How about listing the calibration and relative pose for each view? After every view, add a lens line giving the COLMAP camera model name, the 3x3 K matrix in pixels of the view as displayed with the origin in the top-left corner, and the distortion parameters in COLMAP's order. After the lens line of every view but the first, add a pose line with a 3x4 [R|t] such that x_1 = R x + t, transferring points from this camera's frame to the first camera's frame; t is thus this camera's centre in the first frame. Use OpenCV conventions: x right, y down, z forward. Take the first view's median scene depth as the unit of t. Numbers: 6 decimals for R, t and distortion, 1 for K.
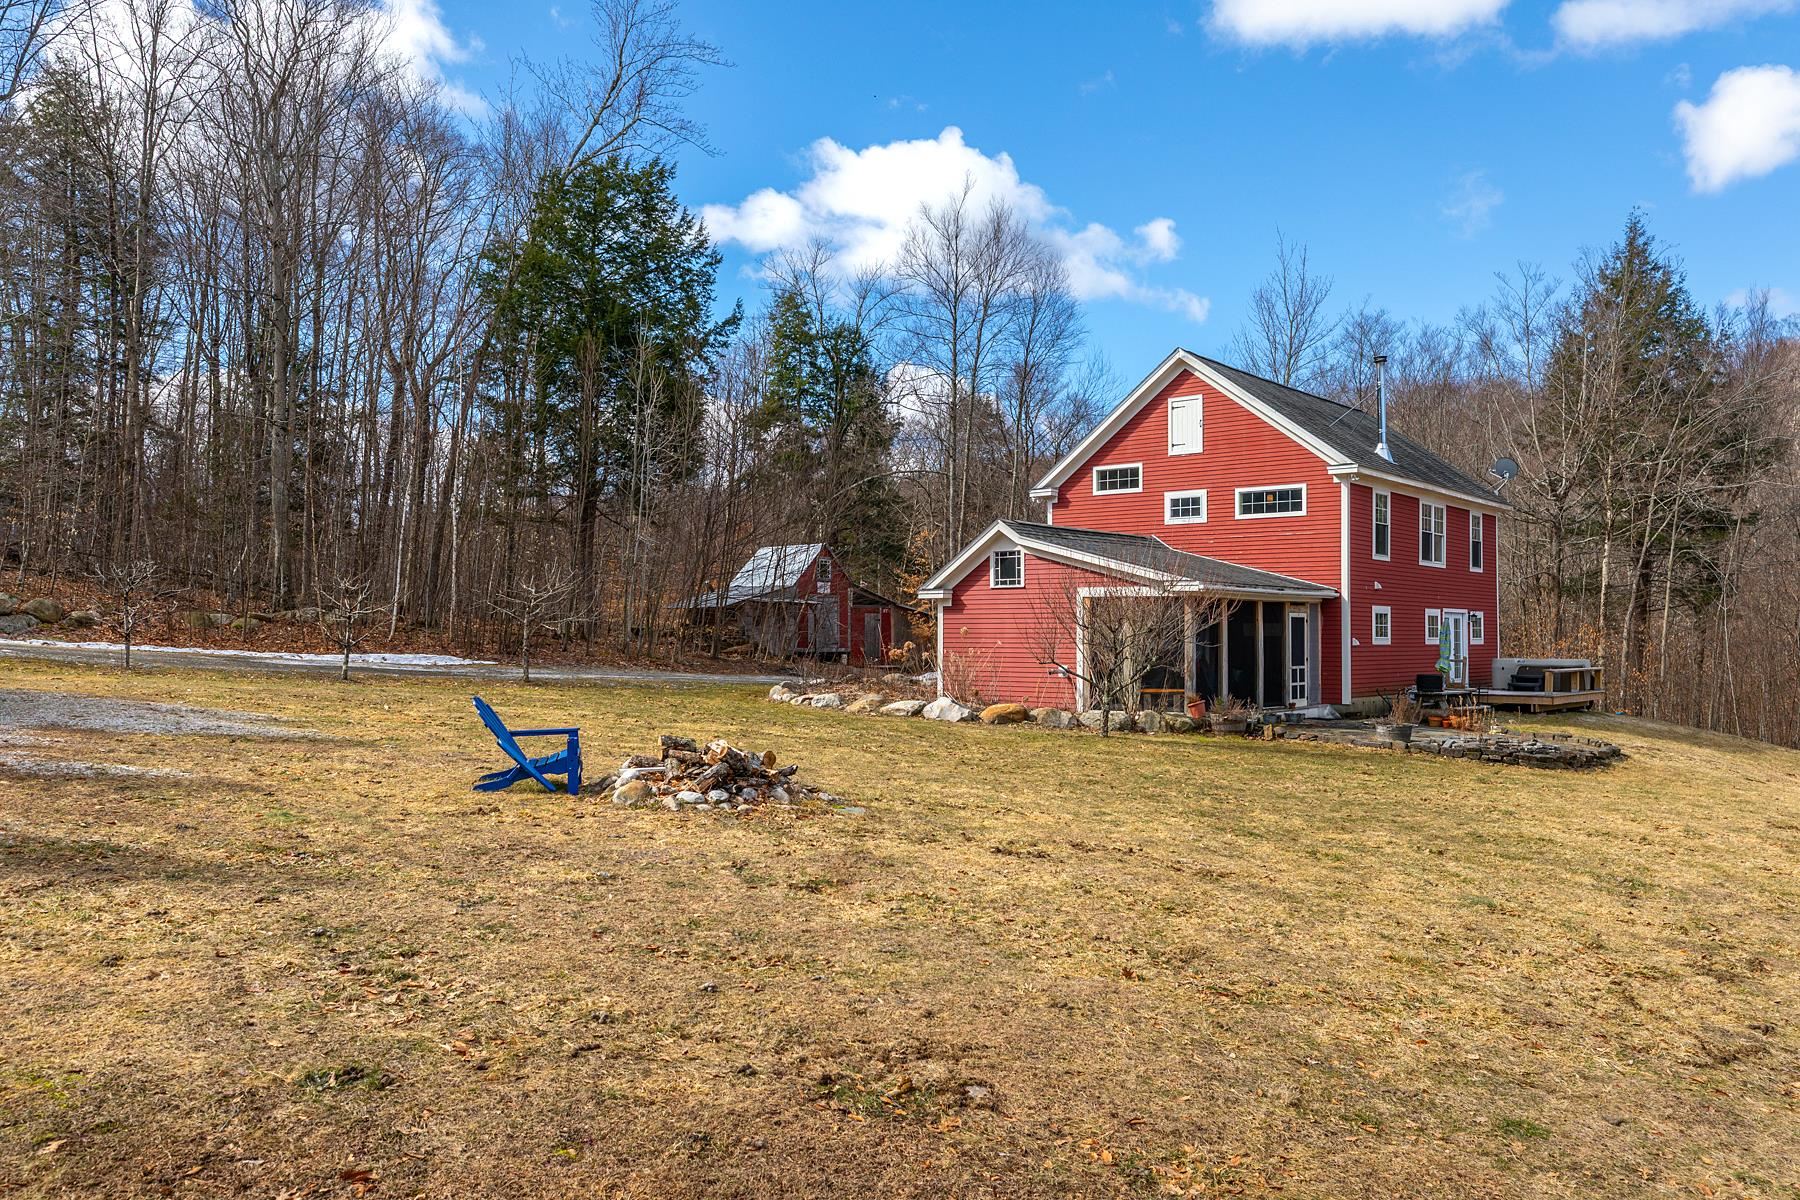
lens RADIAL K [[1391.1, 0, 883.2], [0, 1391.1, 551.1], [0, 0, 1]] dist [0.003530, -0.003148]
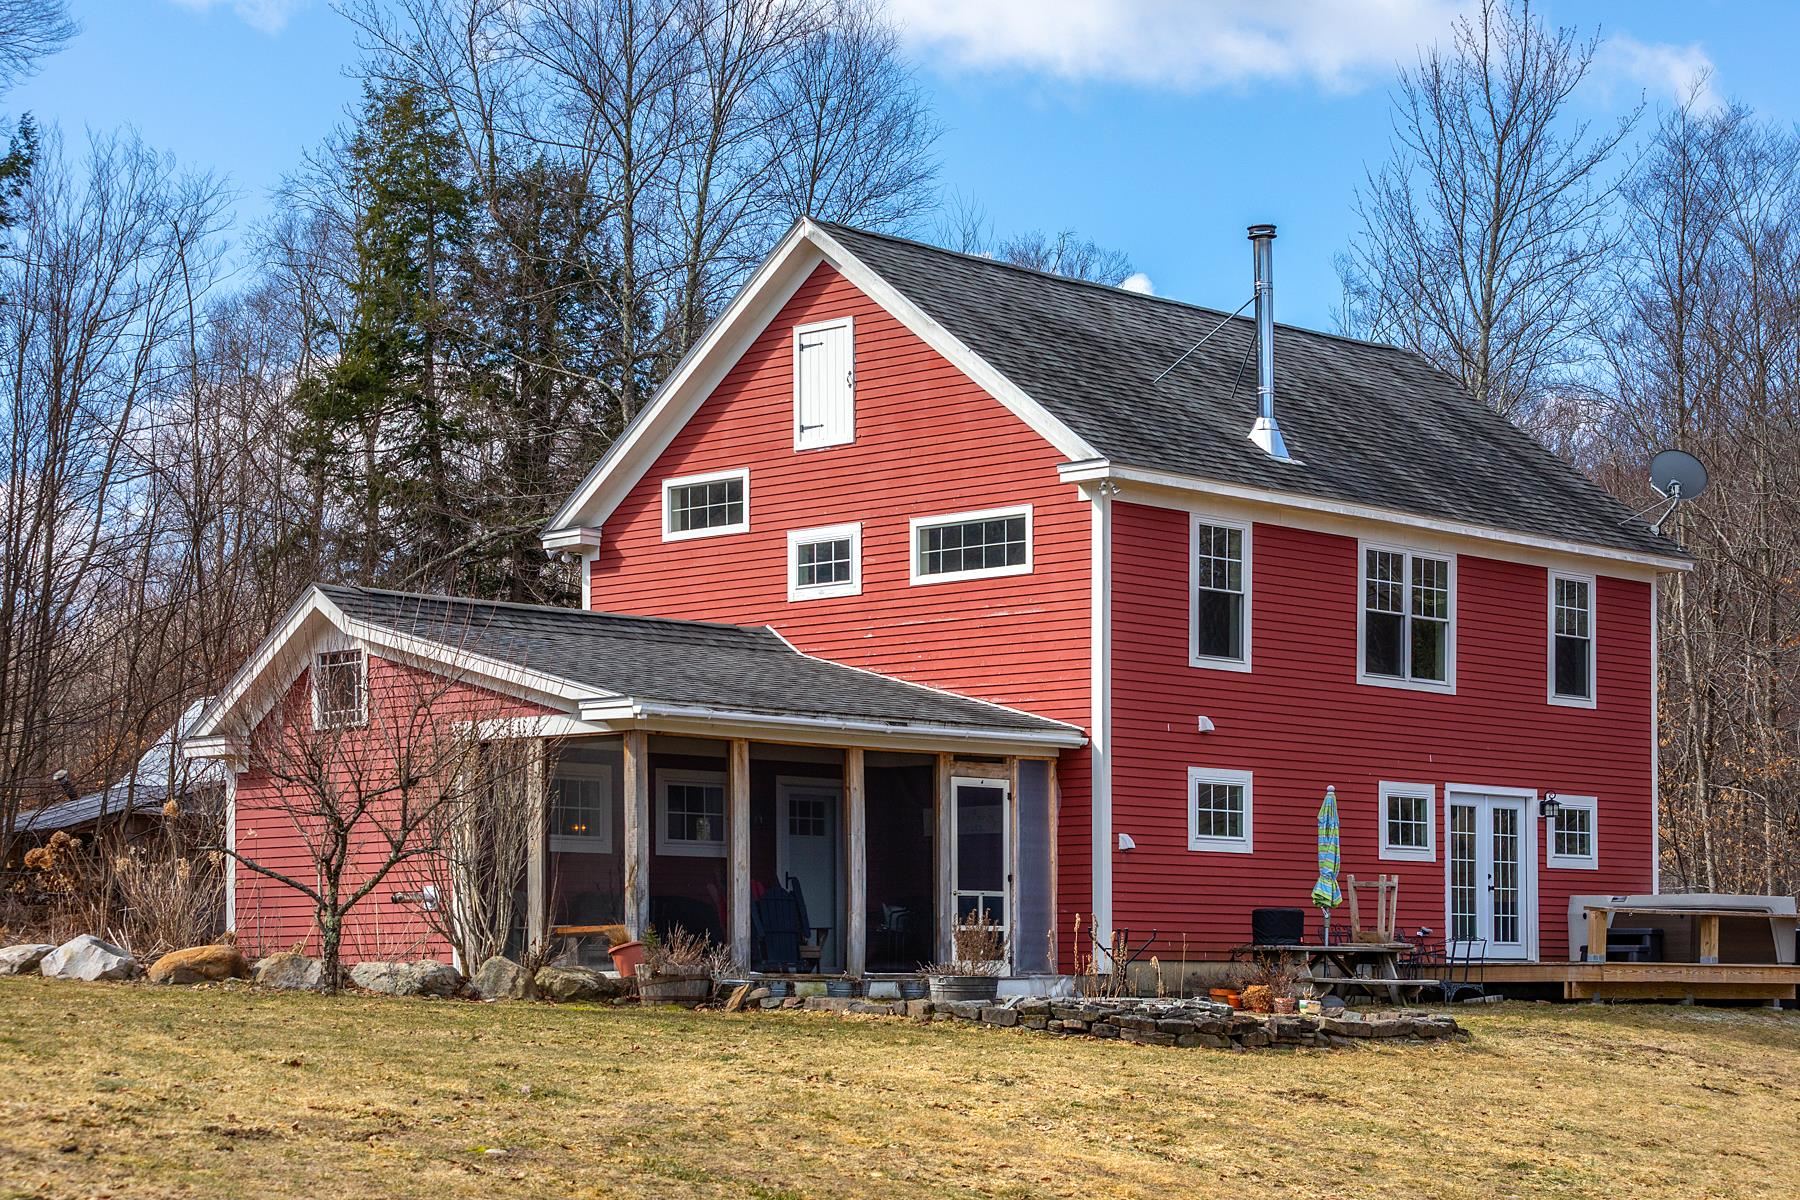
lens RADIAL K [[3782.6, 0, 862.7], [0, 3782.6, 690.1], [0, 0, 1]] dist [0.091112, 0.000000]
pose [[0.999160, -0.010991, -0.039484, 0.281975], [0.010186, 0.999737, -0.020542, 0.037026], [0.039699, 0.020123, 0.999009, -0.251479]]
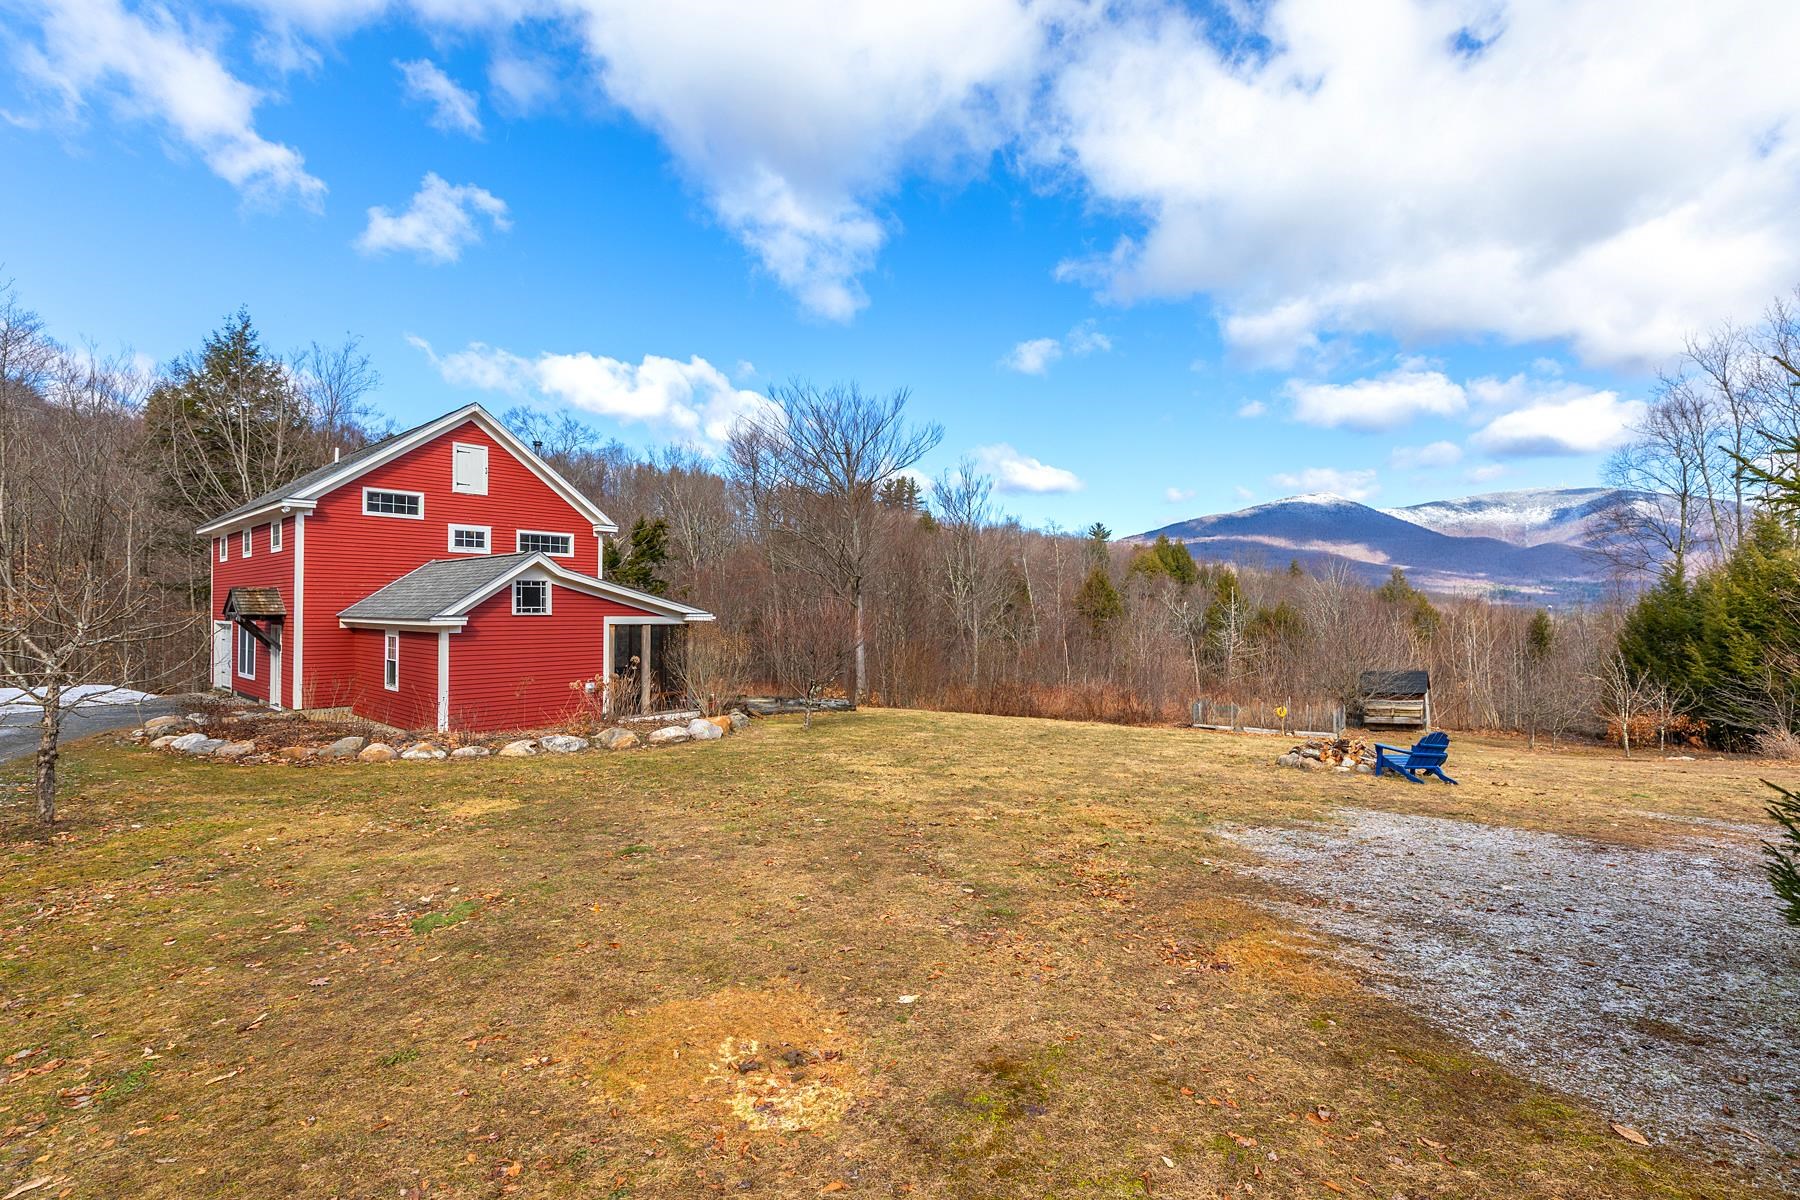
lens RADIAL K [[823.7, 0, 910.3], [0, 823.7, 615.1], [0, 0, 1]] dist [-0.004056, -0.000332]
pose [[0.012440, -0.009751, 0.999875, -0.480598], [-0.066469, 0.997733, 0.010557, 0.000673], [-0.997711, -0.066592, 0.011764, 0.621482]]
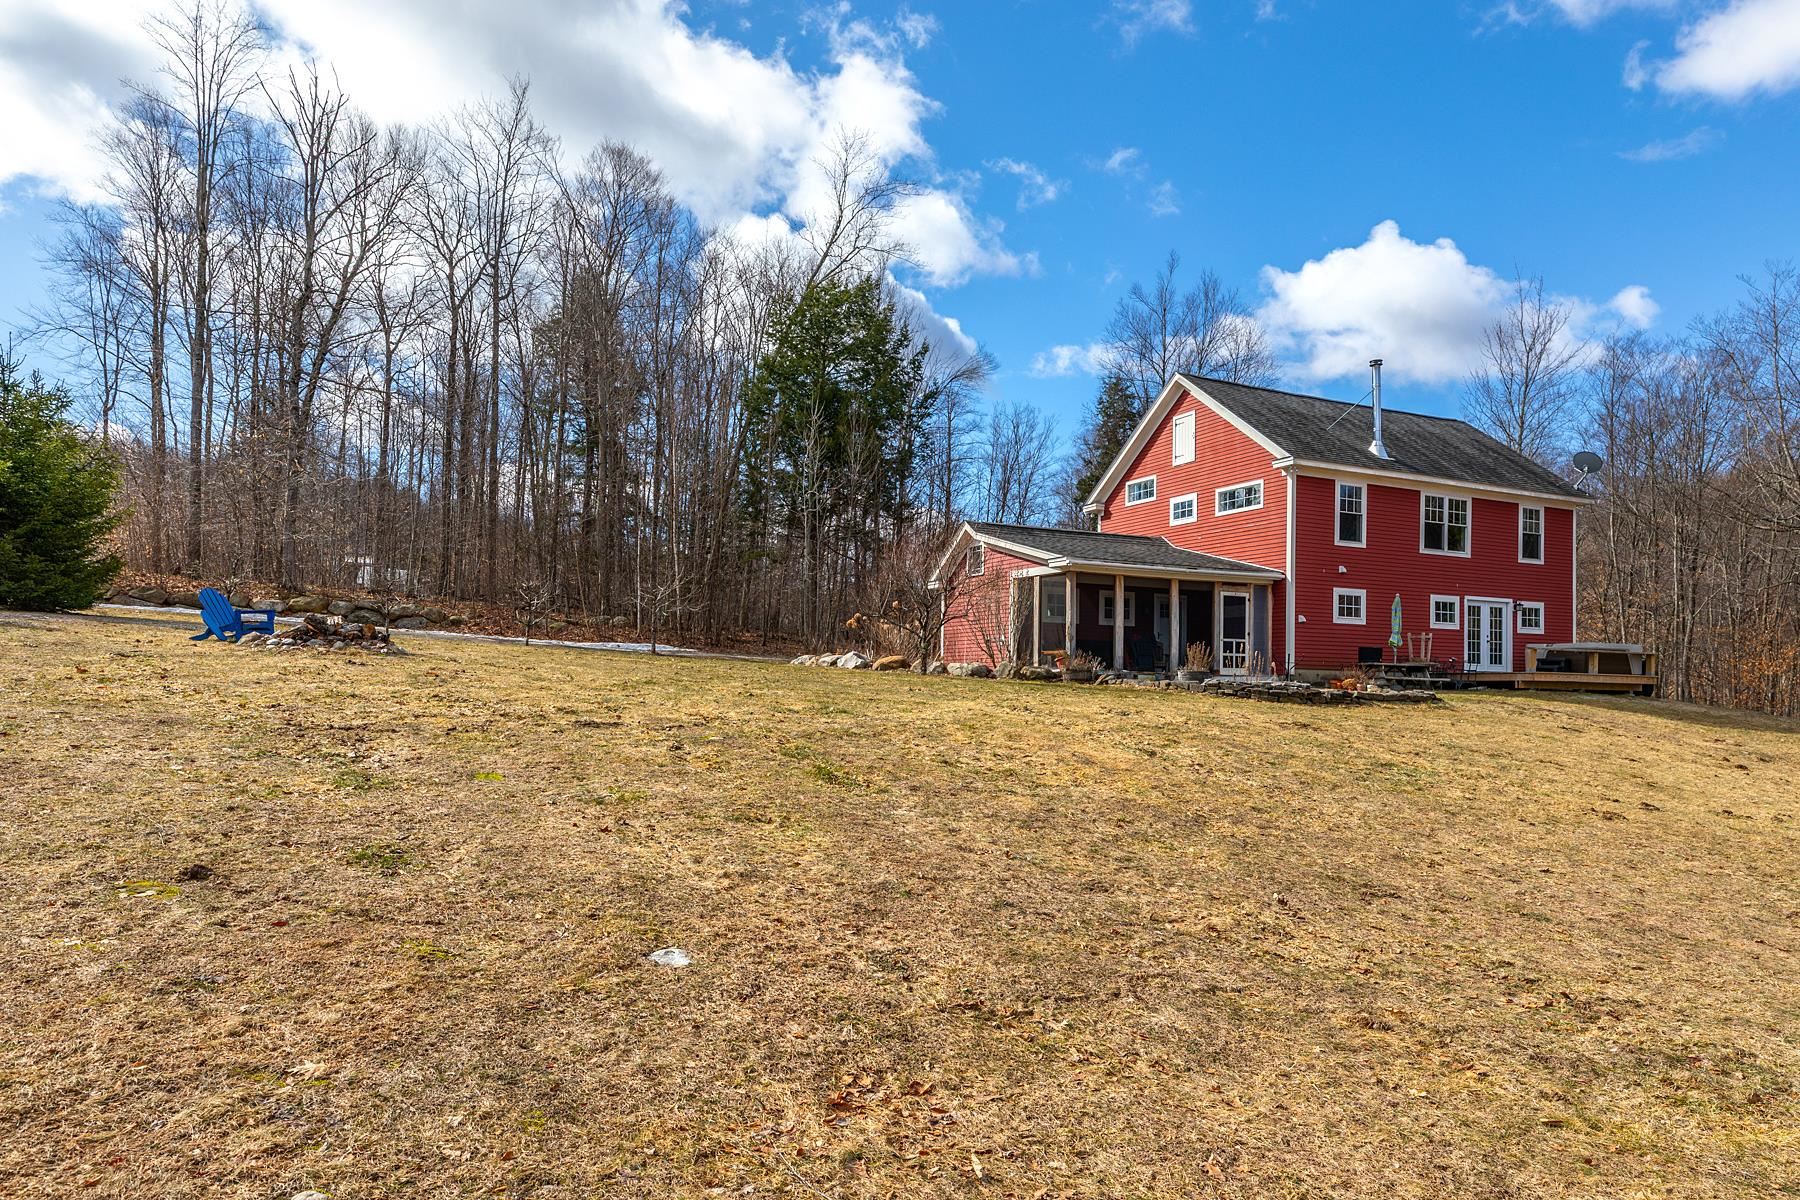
lens RADIAL K [[1125.6, 0, 888.2], [0, 1125.6, 637.0], [0, 0, 1]] dist [0.007200, 0.003896]
pose [[0.913400, -0.009521, -0.406953, 0.376611], [0.014608, 0.999849, 0.009395, 0.062250], [0.406802, -0.014526, 0.913401, 0.047054]]
